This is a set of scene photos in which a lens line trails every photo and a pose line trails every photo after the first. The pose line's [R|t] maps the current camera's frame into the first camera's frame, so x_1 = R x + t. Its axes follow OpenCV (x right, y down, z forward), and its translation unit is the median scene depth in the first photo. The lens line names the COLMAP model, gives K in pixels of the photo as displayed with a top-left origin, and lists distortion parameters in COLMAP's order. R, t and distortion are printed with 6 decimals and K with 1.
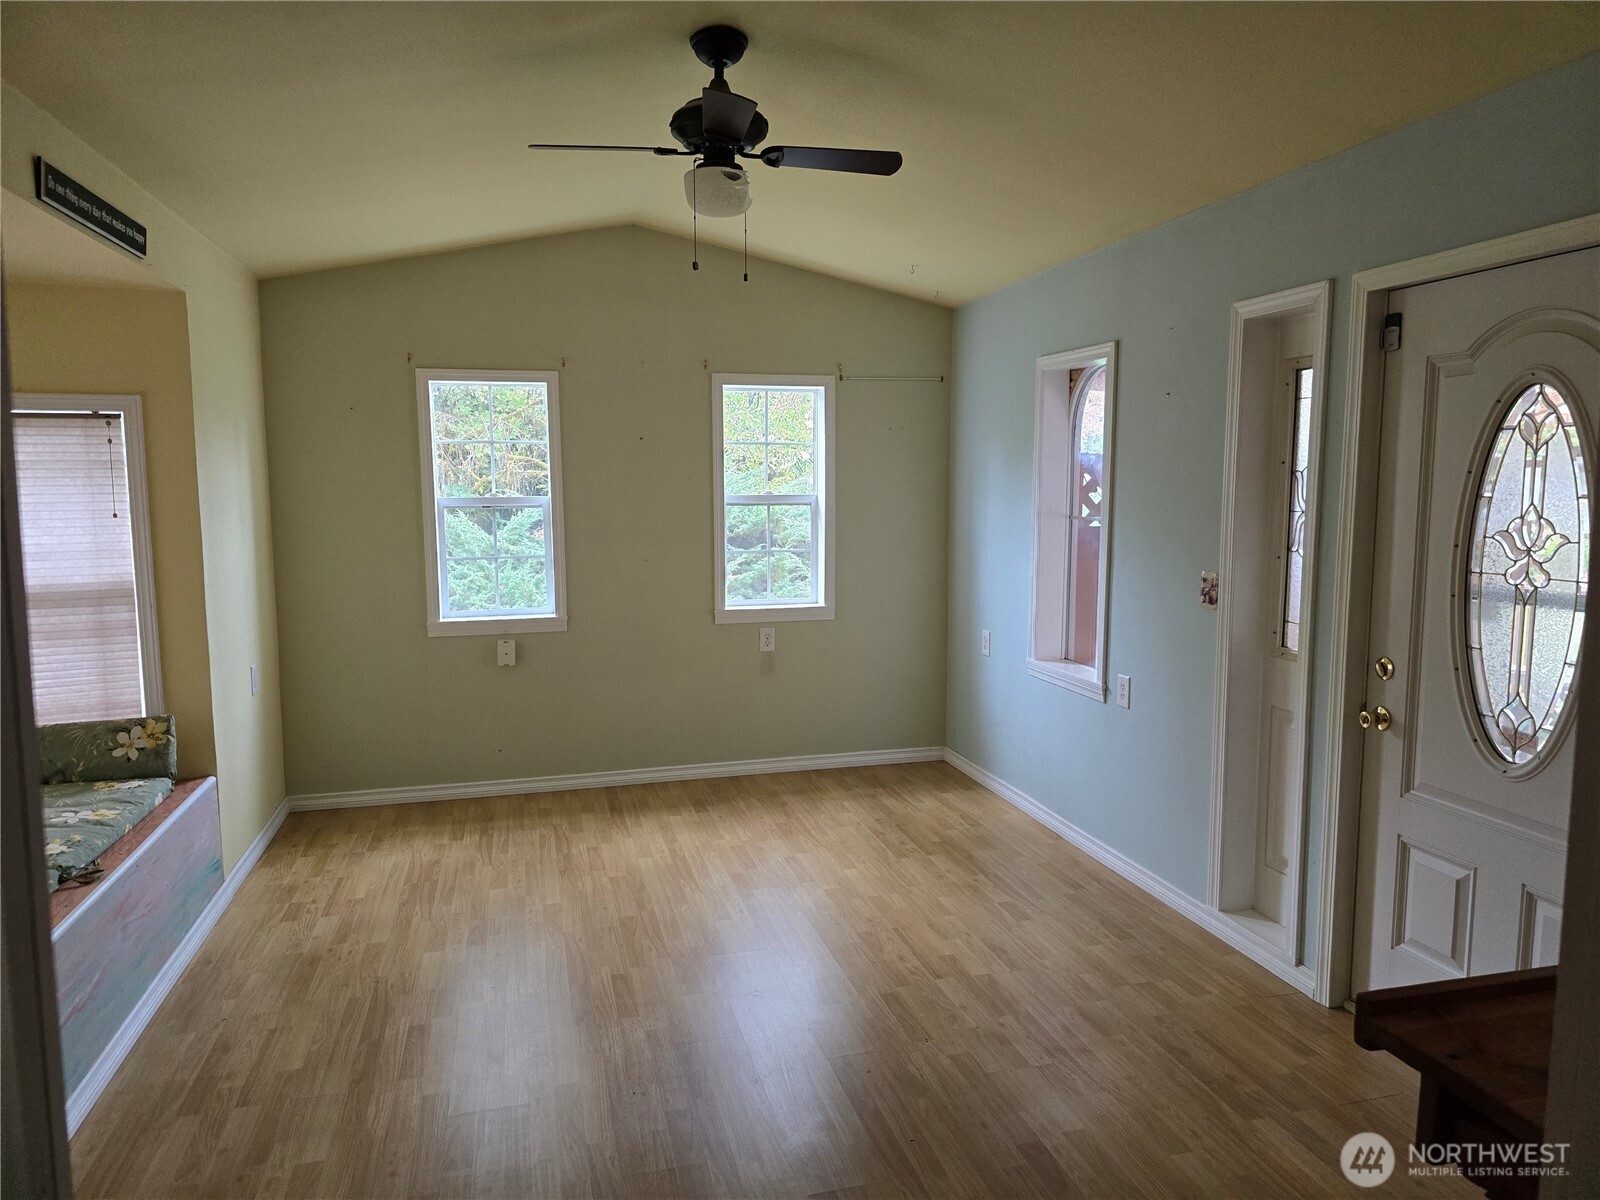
lens RADIAL K [[1057.2, 0, 795.5], [0, 1057.2, 604.3], [0, 0, 1]] dist [0.084312, -0.093892]
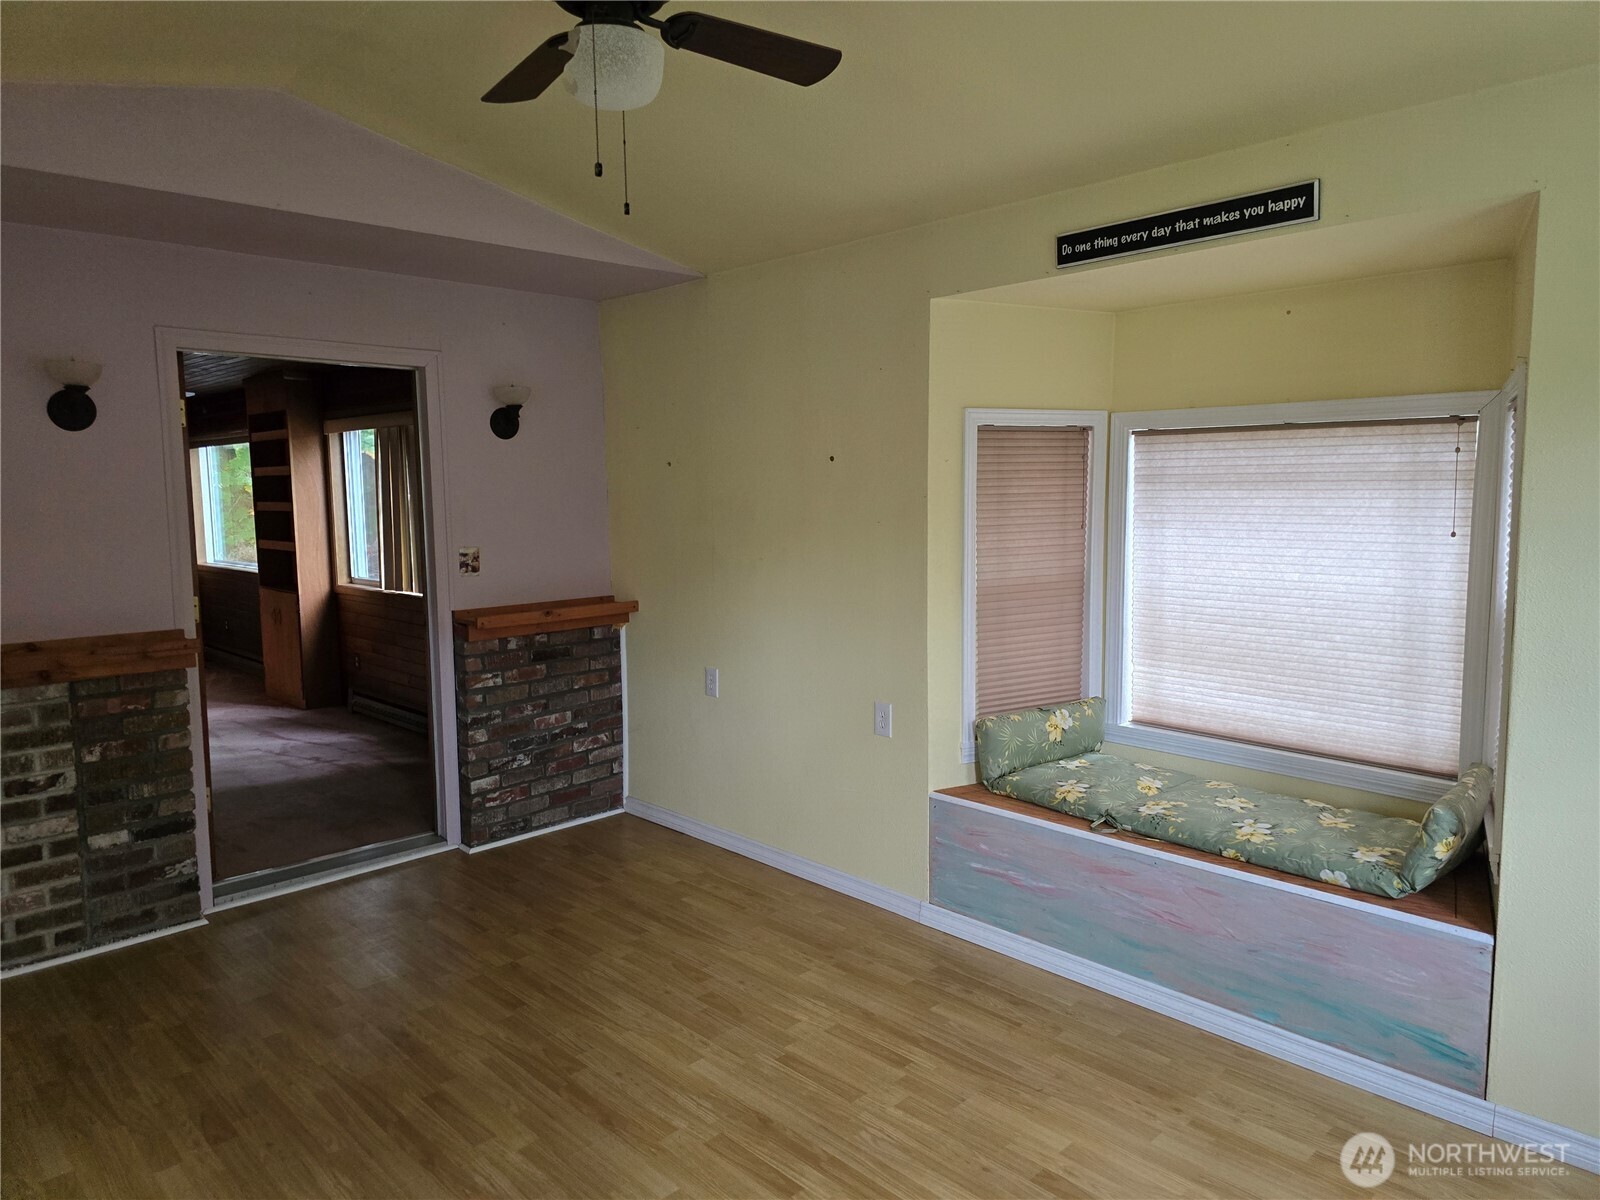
lens RADIAL K [[1067.3, 0, 796.1], [0, 1067.3, 592.3], [0, 0, 1]] dist [0.027283, -0.003932]
pose [[-0.871843, 0.063246, -0.485685, 0.148730], [-0.040579, 0.978891, 0.200314, -0.178487], [0.488102, 0.194350, -0.850873, 1.462927]]
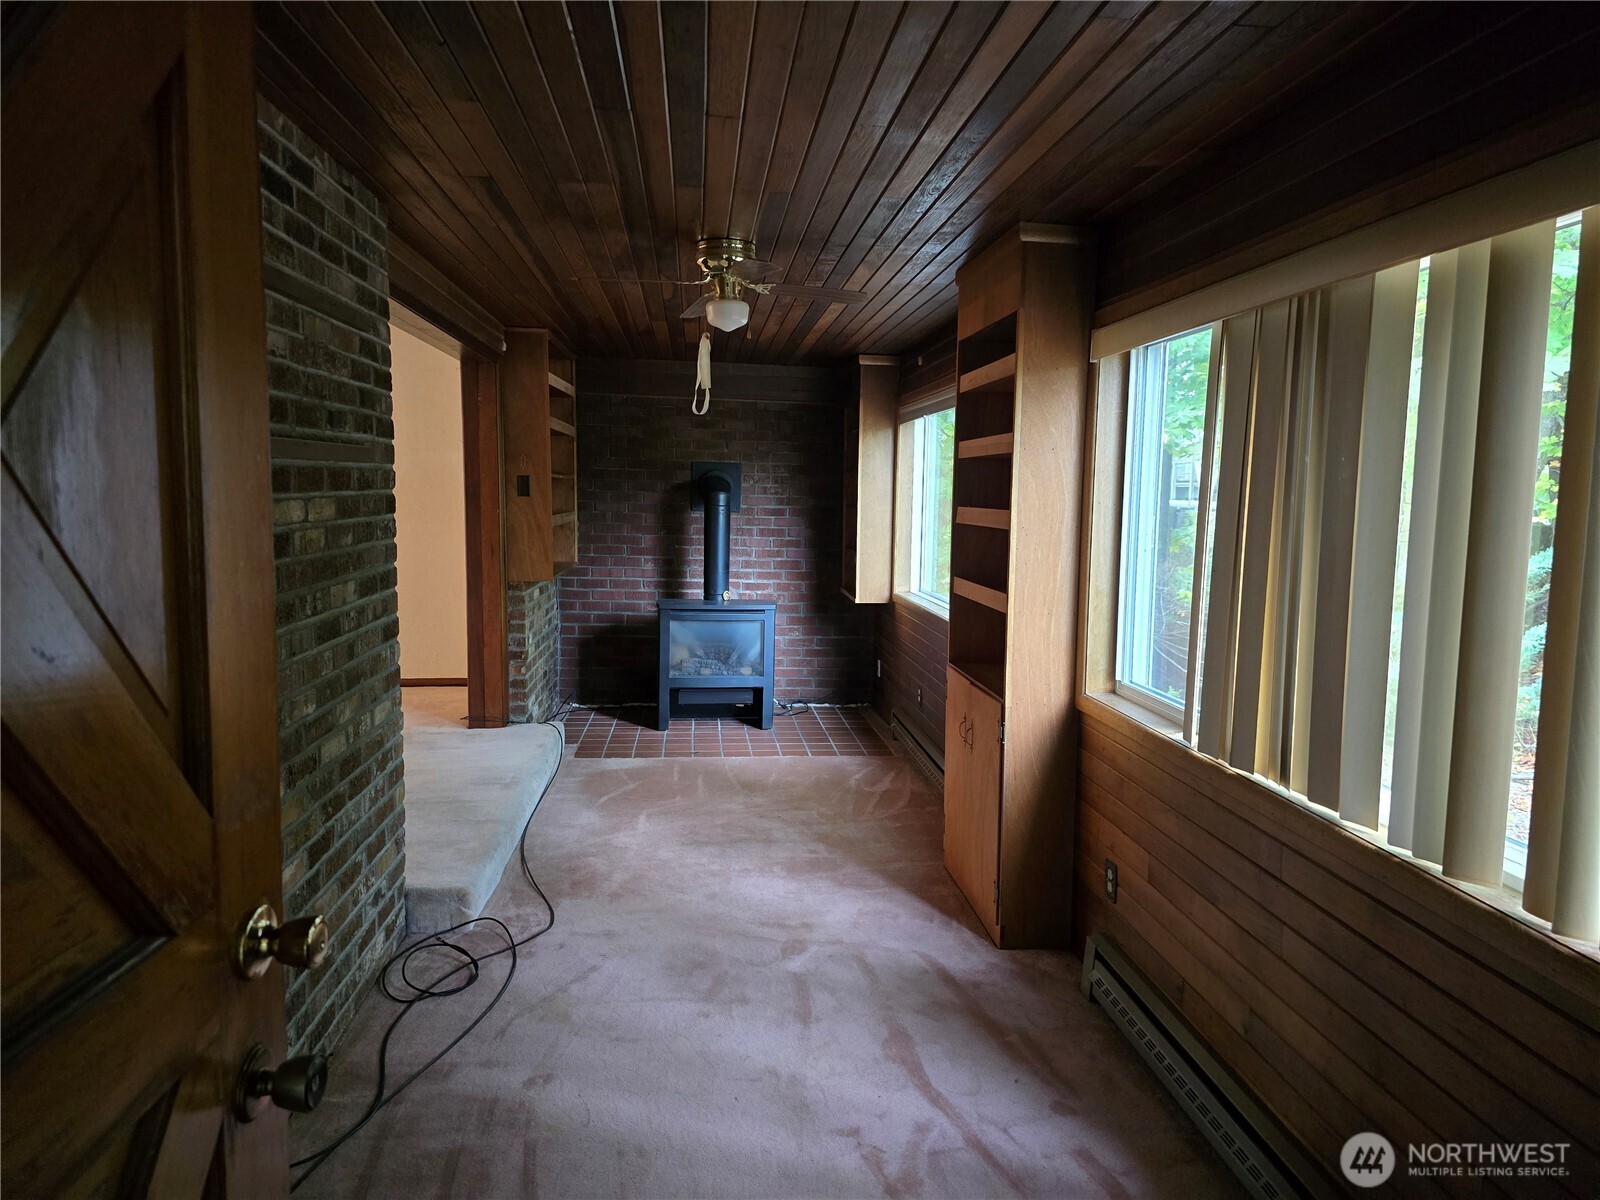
lens RADIAL K [[1068.9, 0, 804.0], [0, 1068.9, 595.7], [0, 0, 1]] dist [0.092458, -0.096586]
pose [[-0.987471, -0.031774, 0.154569, 0.009321], [0.001638, 0.977401, 0.211387, -0.021569], [-0.157793, 0.208991, -0.965103, 0.159997]]
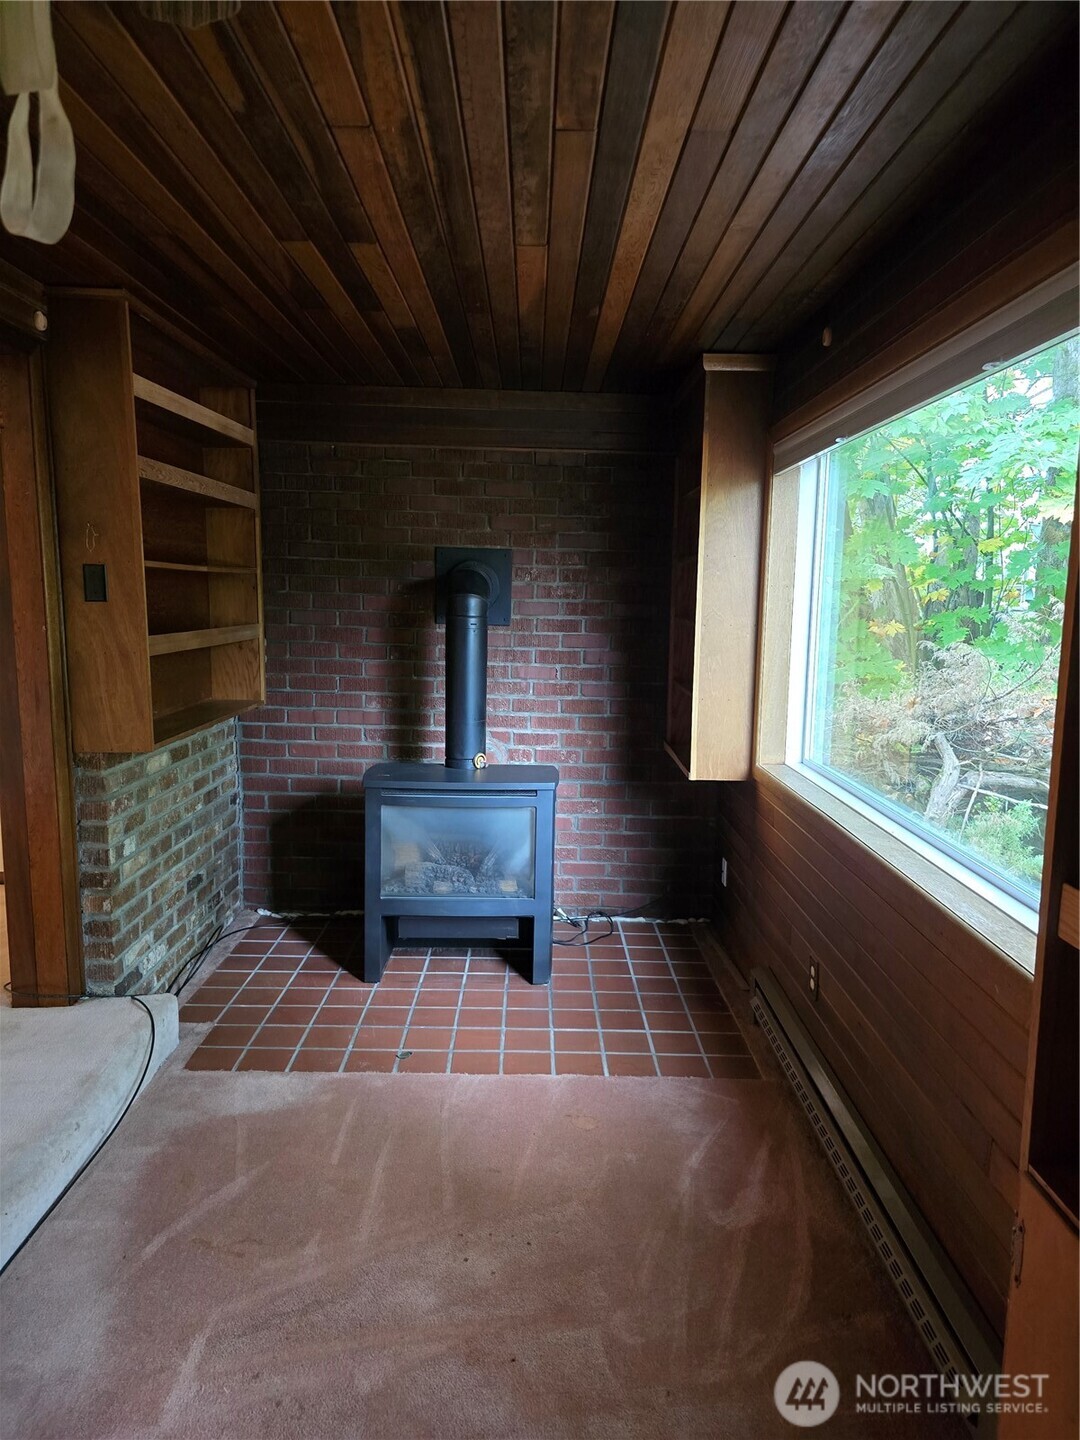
lens RADIAL K [[962.0, 0, 536.8], [0, 962.0, 726.0], [0, 0, 1]] dist [0.092458, -0.096586]
pose [[-0.967306, -0.049364, 0.248763, 0.117252], [0.014424, 0.968579, 0.248287, 0.080642], [-0.253203, 0.243758, -0.936200, -0.701818]]
